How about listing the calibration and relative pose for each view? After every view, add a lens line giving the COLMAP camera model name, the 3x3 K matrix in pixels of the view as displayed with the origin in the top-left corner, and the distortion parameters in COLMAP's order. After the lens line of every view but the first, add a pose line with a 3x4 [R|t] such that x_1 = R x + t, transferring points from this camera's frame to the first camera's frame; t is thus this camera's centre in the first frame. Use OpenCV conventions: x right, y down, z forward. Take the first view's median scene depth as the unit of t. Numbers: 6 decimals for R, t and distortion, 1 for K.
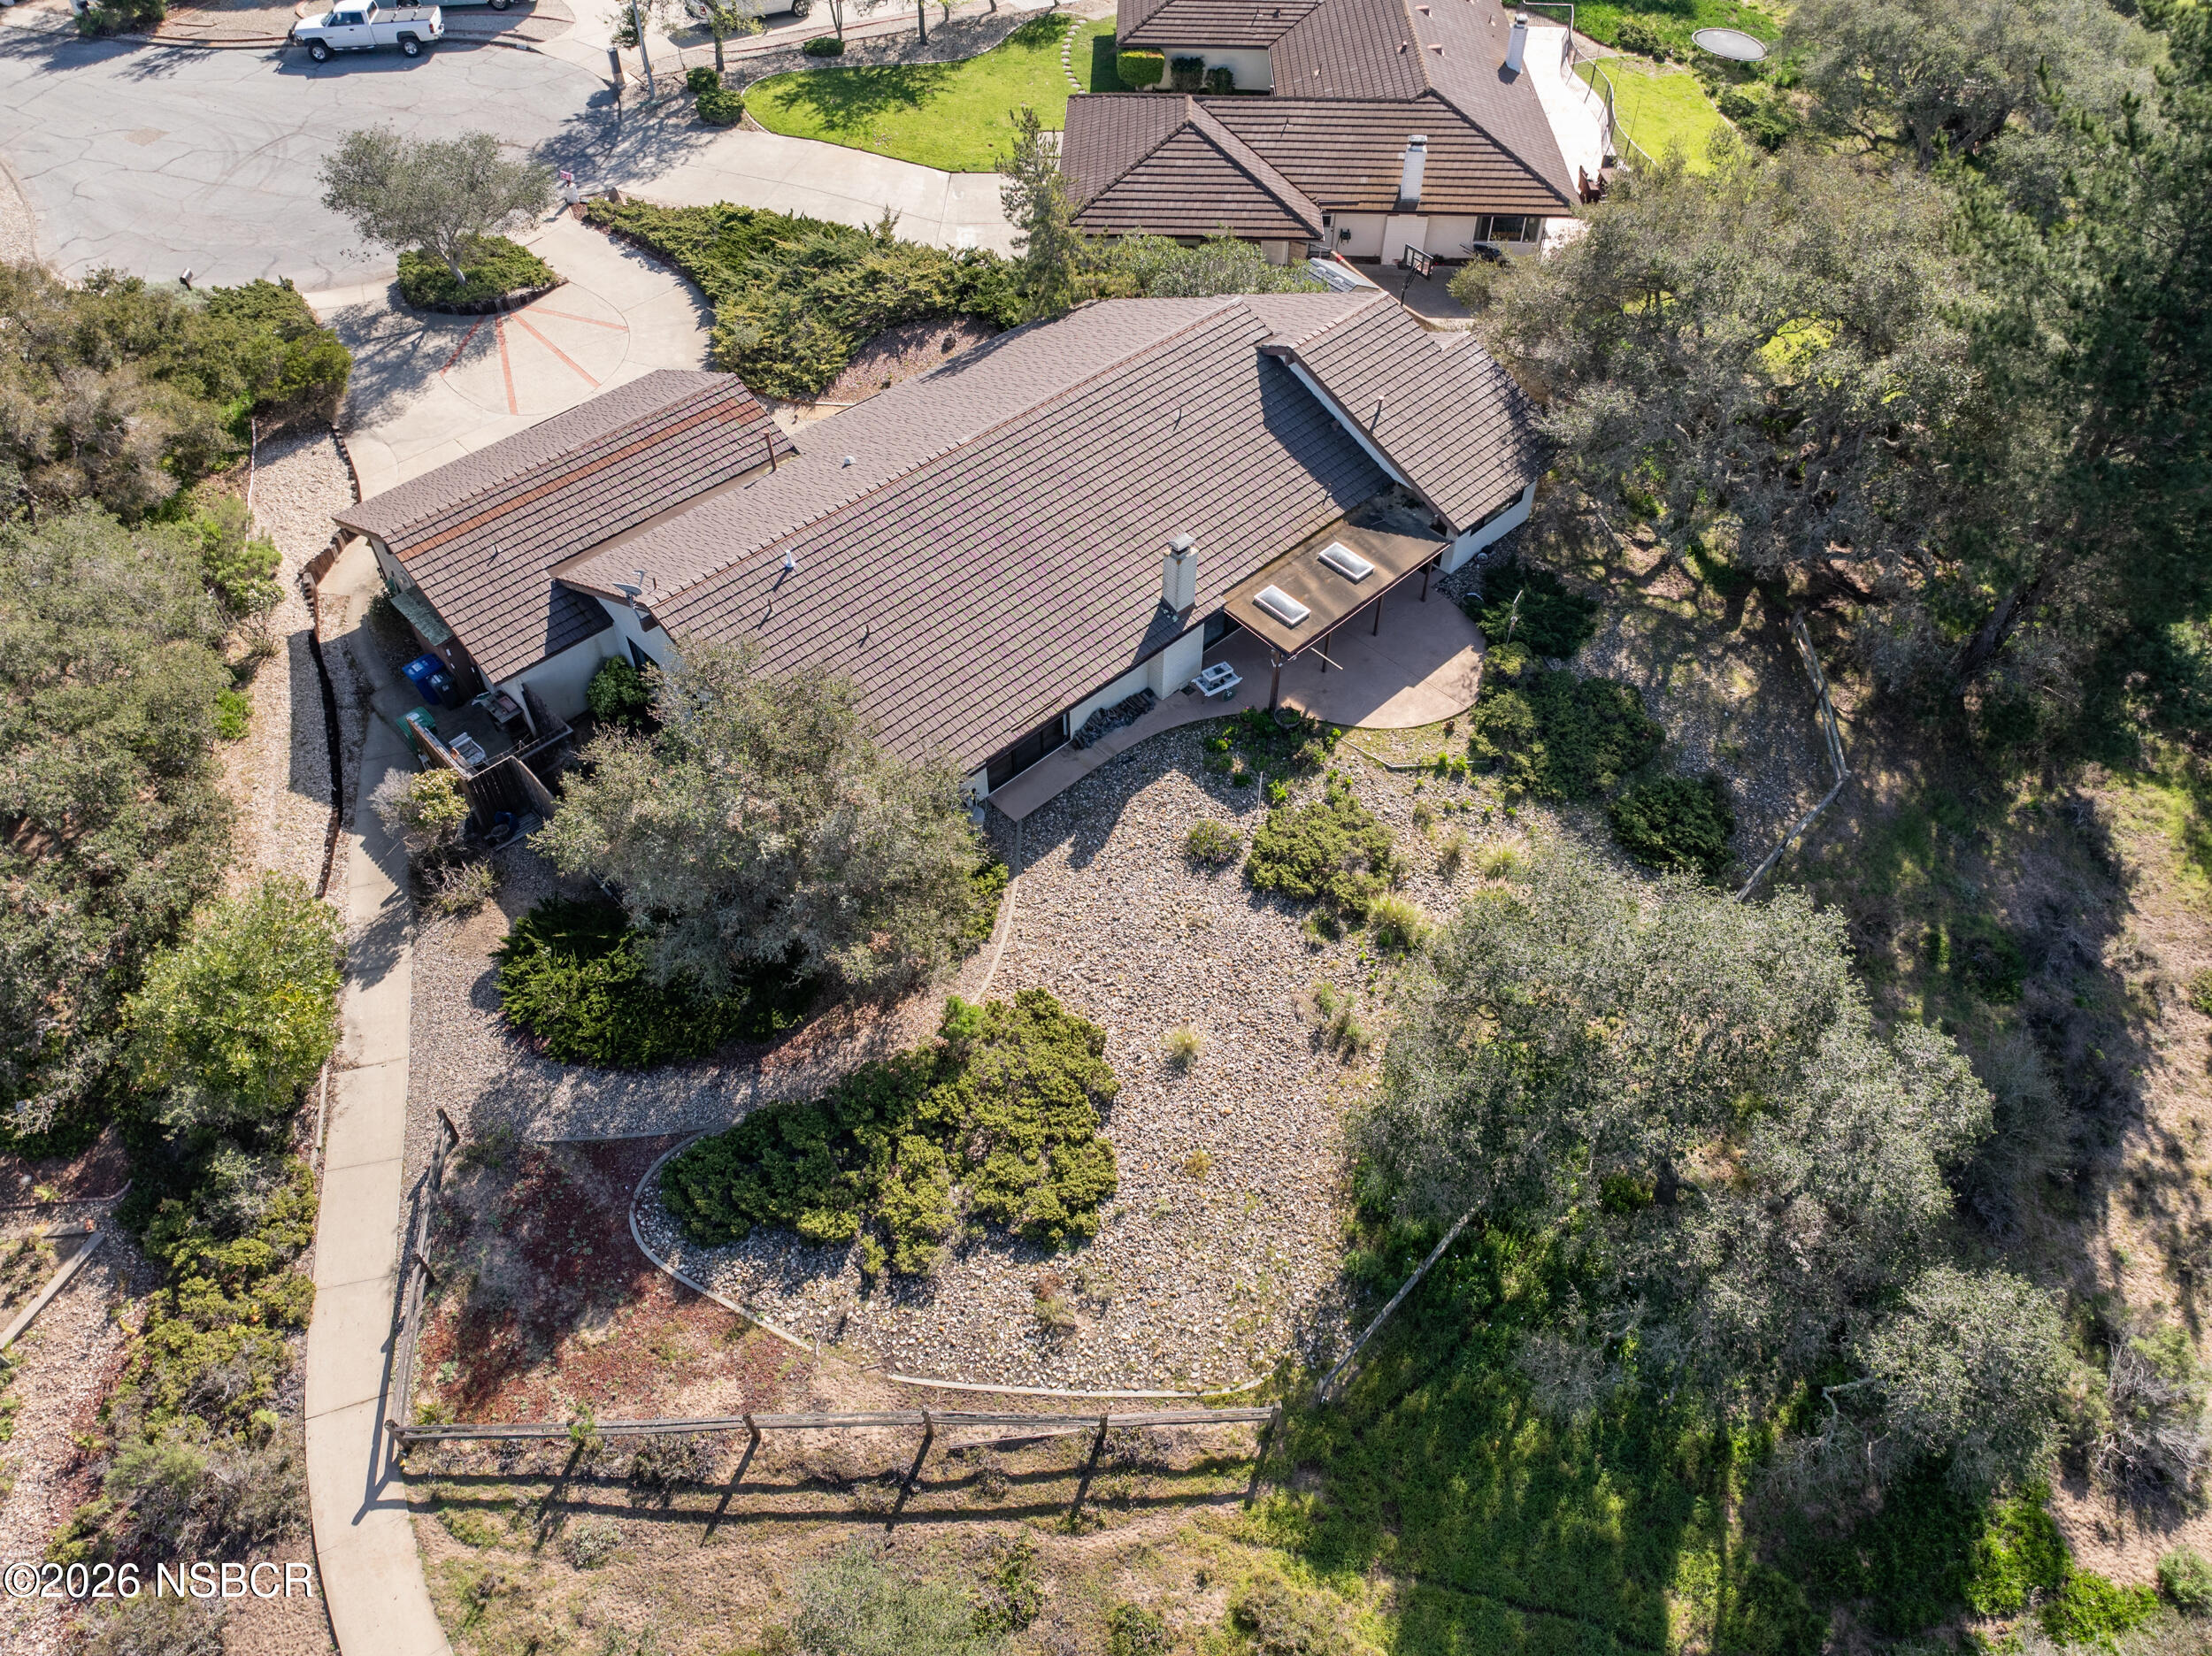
lens RADIAL K [[1561.5, 0, 1106.0], [0, 1561.5, 828.0], [0, 0, 1]] dist [-0.043125, -0.005056]
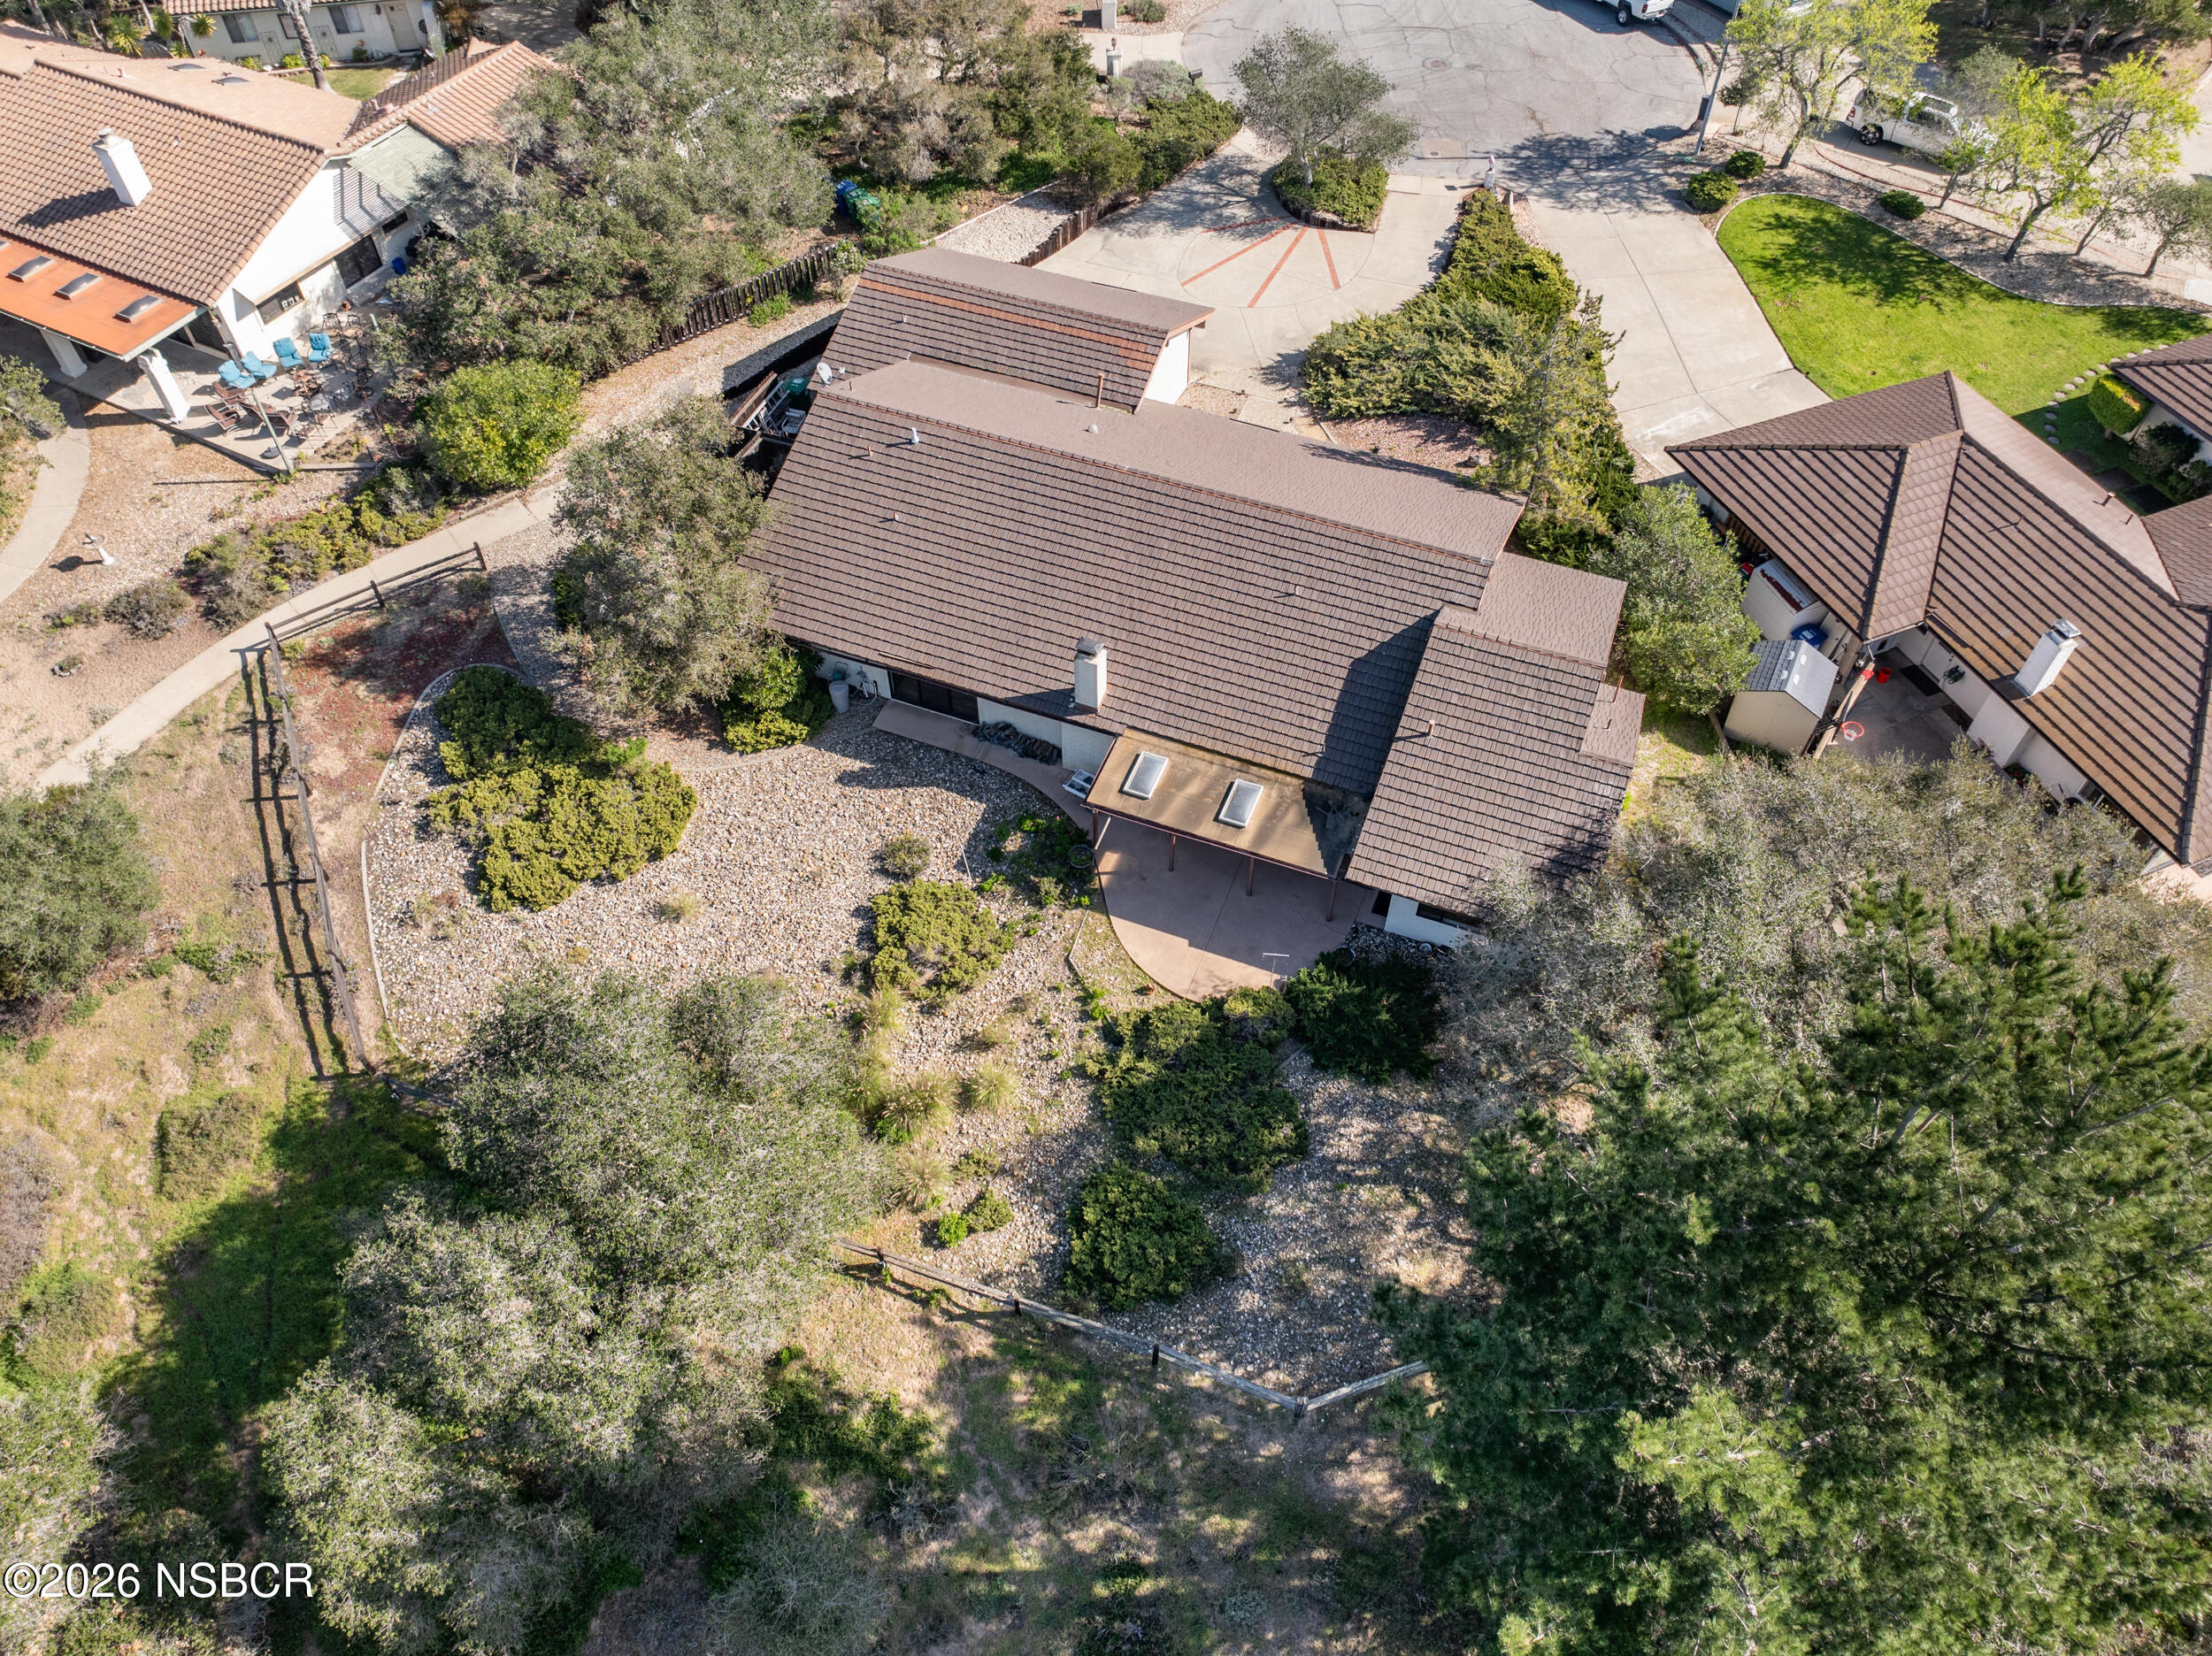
lens RADIAL K [[1561.5, 0, 1106.0], [0, 1561.5, 828.0], [0, 0, 1]] dist [-0.043125, -0.005056]
pose [[0.402753, 0.701734, -0.587673, 0.715743], [-0.676695, 0.660616, 0.325071, -0.430670], [0.616339, 0.266751, 0.740925, 0.271560]]
